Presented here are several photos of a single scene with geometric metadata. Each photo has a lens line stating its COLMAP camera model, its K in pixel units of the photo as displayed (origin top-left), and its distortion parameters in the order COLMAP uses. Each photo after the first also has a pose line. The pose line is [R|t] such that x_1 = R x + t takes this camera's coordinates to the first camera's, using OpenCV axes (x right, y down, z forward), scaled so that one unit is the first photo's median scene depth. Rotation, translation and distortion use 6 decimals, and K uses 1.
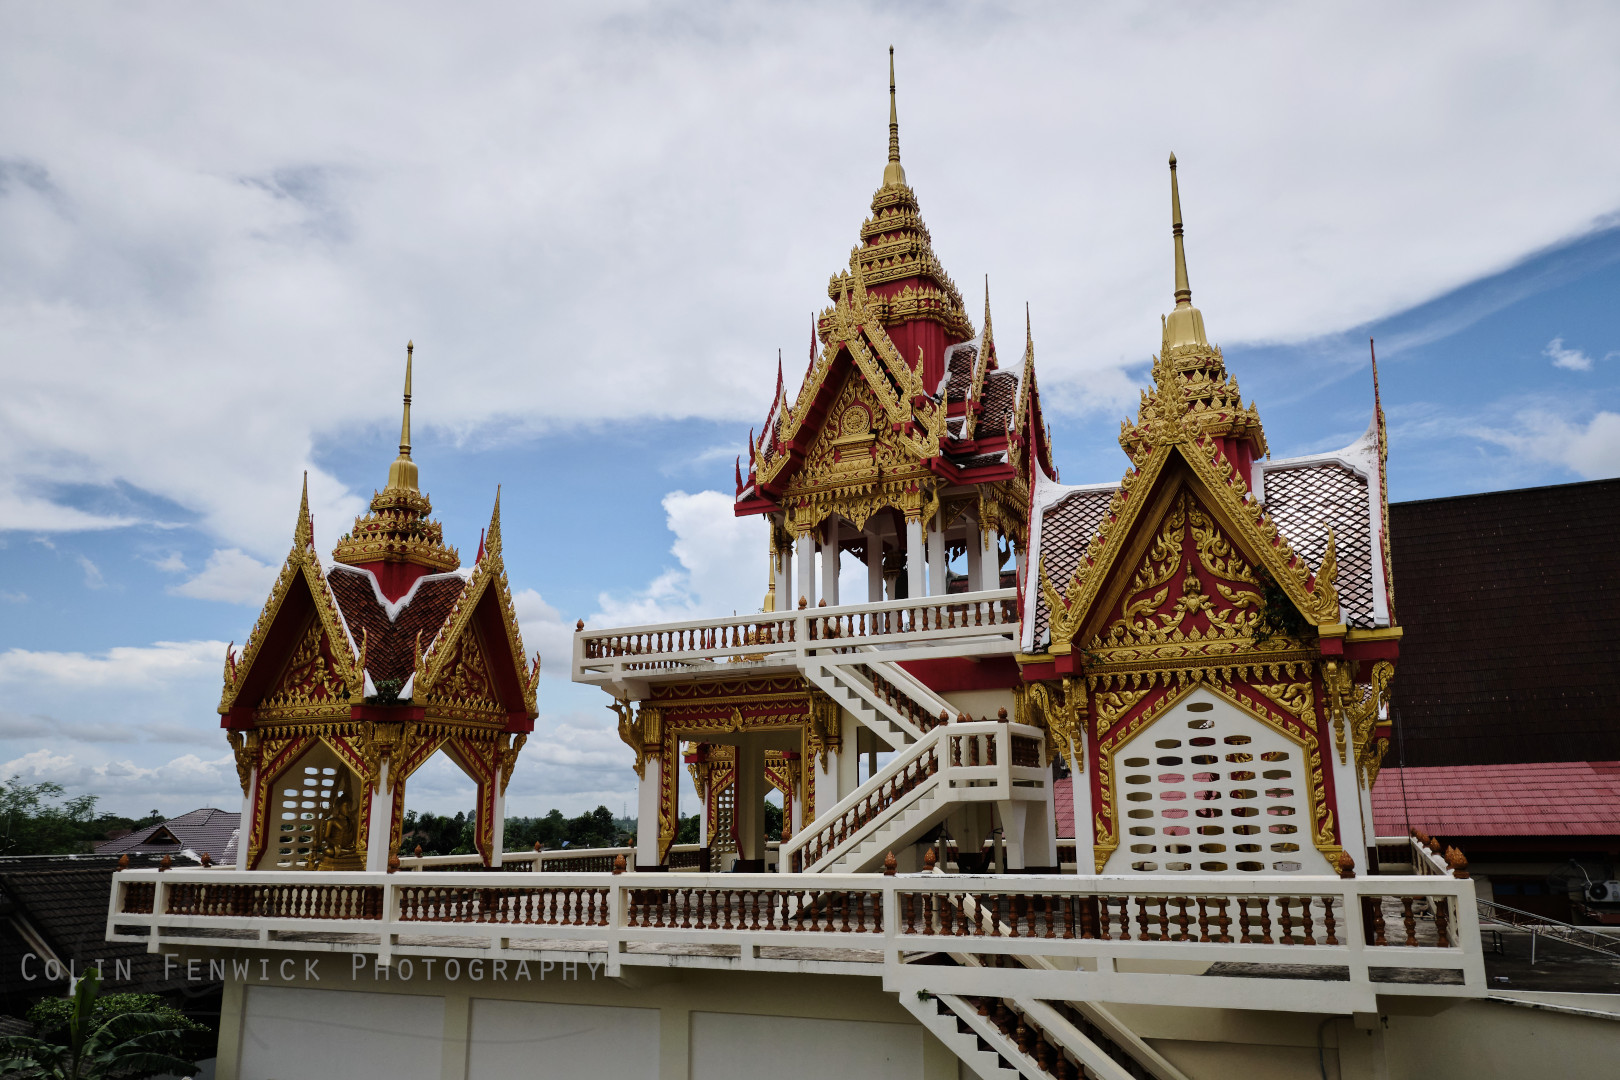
lens RADIAL K [[1089.8, 0, 814.8], [0, 1089.8, 553.0], [0, 0, 1]] dist [0.001547, -0.002152]
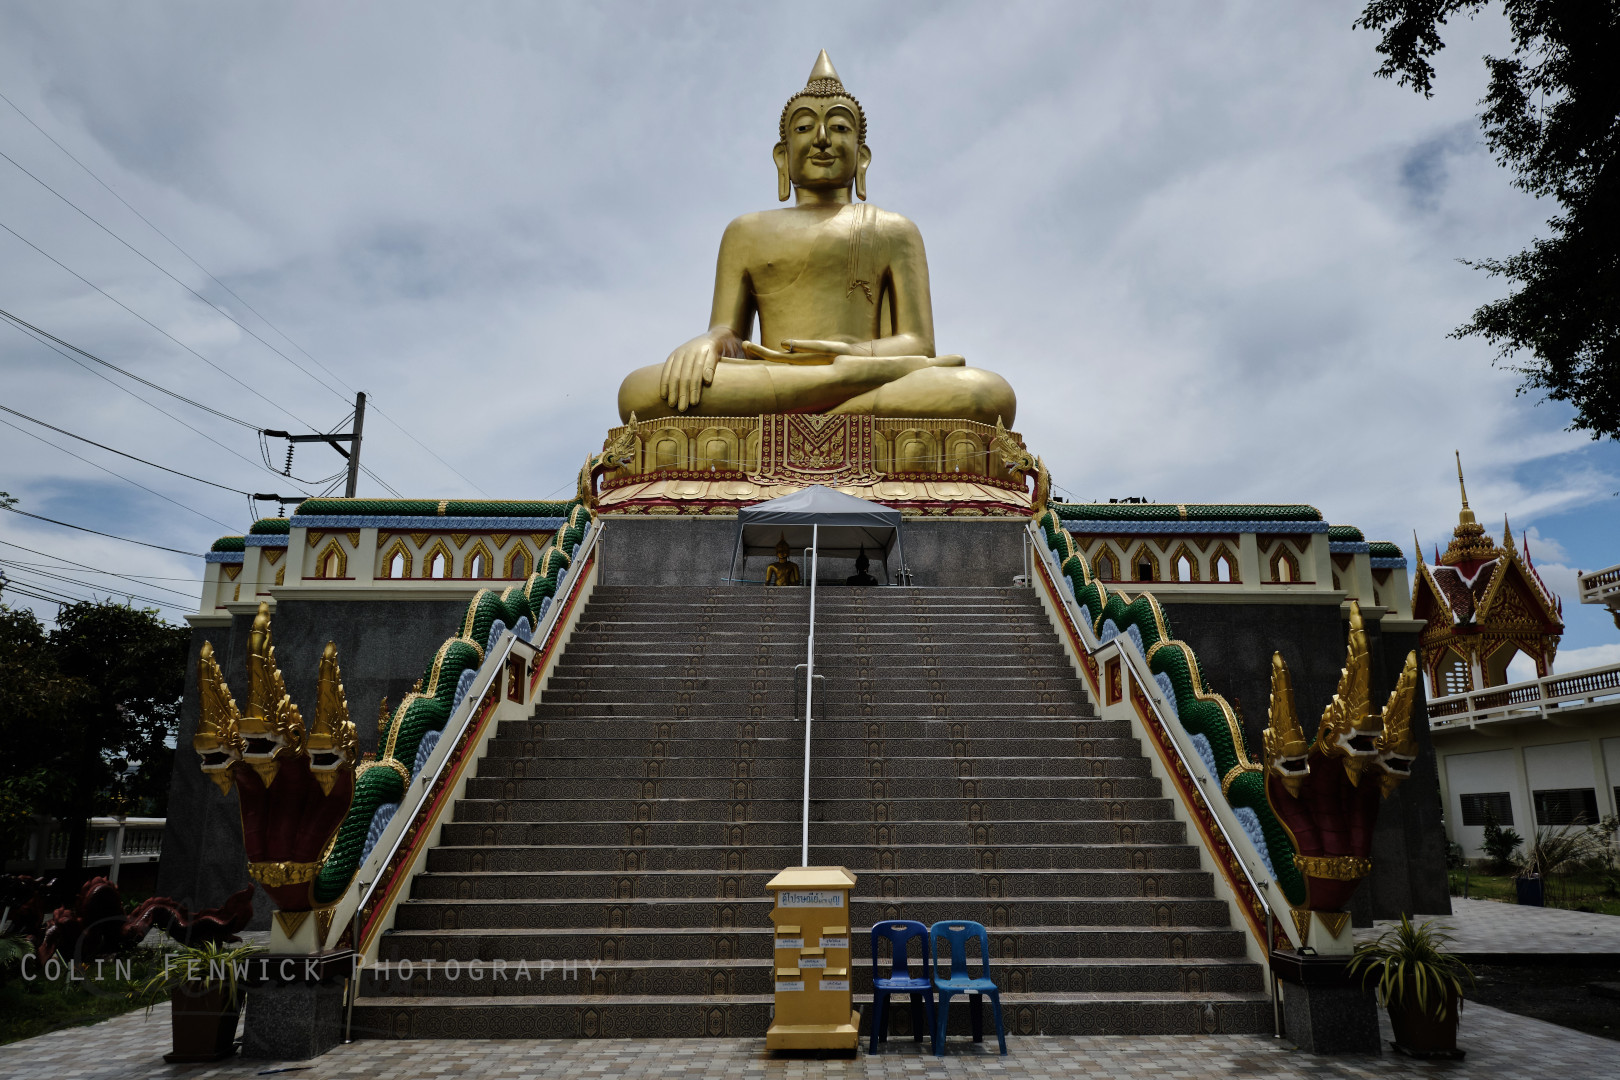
lens RADIAL K [[1089.8, 0, 816.6], [0, 1089.8, 541.4], [0, 0, 1]] dist [0.001547, -0.002152]
pose [[0.396994, -0.207140, -0.894141, 1.028549], [0.191013, 0.971515, -0.140256, 0.028553], [0.897725, -0.115112, 0.425253, -1.035987]]
